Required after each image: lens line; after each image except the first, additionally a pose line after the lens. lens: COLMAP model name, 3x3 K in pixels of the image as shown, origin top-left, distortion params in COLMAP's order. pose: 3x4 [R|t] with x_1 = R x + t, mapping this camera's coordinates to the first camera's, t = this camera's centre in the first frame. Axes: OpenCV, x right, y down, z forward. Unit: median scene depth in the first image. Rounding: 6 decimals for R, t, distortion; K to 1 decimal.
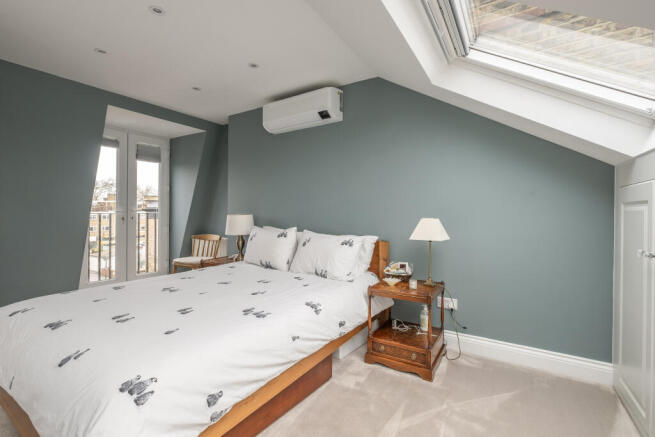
lens RADIAL K [[294.5, 0, 327.5], [0, 294.5, 218.5], [0, 0, 1]] dist [-0.017855, 0.000107]
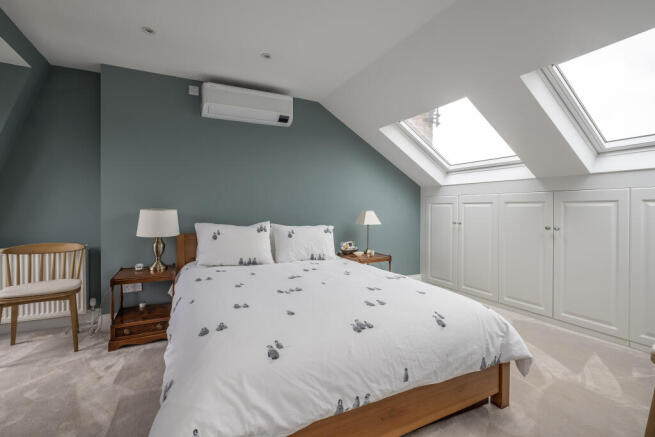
lens RADIAL K [[291.2, 0, 327.0], [0, 291.2, 214.2], [0, 0, 1]] dist [0.001637, 0.000120]
pose [[0.523305, -0.018161, 0.851952, -0.905539], [0.015610, 0.999809, 0.011725, -0.003872], [-0.852003, 0.007163, 0.523488, 0.301856]]
